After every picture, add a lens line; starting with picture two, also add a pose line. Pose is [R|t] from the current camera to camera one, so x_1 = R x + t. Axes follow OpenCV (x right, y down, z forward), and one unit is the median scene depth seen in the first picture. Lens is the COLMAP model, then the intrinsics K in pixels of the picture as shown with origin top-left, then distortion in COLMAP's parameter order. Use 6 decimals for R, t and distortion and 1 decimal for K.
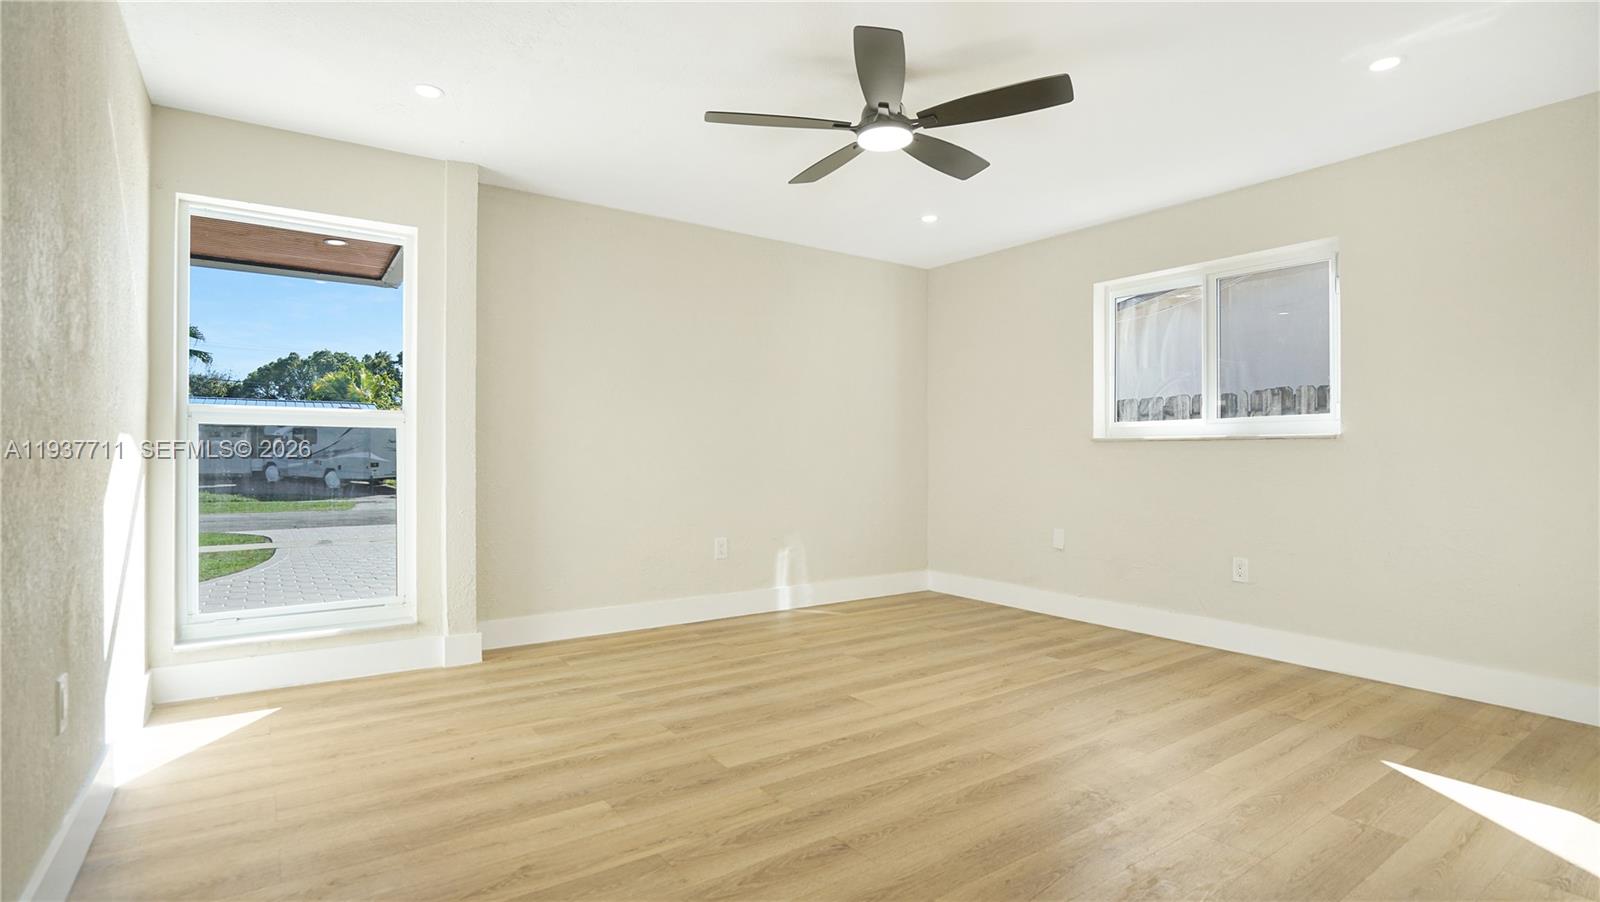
lens RADIAL K [[759.1, 0, 795.2], [0, 759.1, 448.2], [0, 0, 1]] dist [-0.027373, 0.012852]
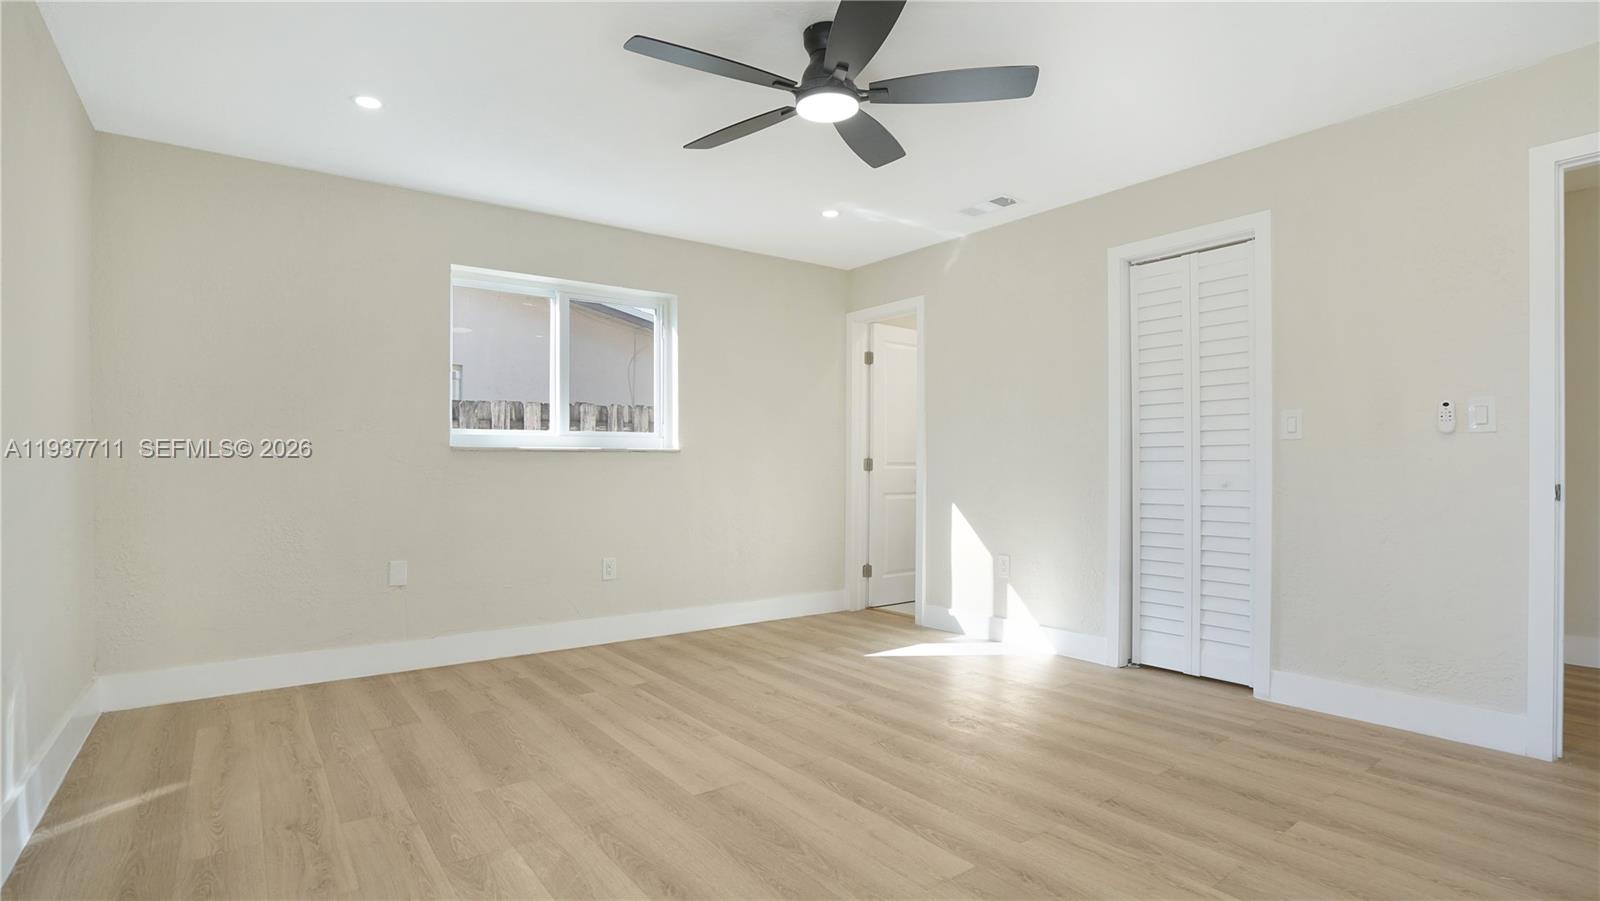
lens RADIAL K [[768.4, 0, 799.6], [0, 768.4, 453.7], [0, 0, 1]] dist [-0.024737, 0.008332]
pose [[-0.020487, 0.011749, 0.999721, -0.649618], [-0.010617, 0.999872, -0.011968, 0.003682], [-0.999734, -0.010859, -0.020360, 0.882779]]
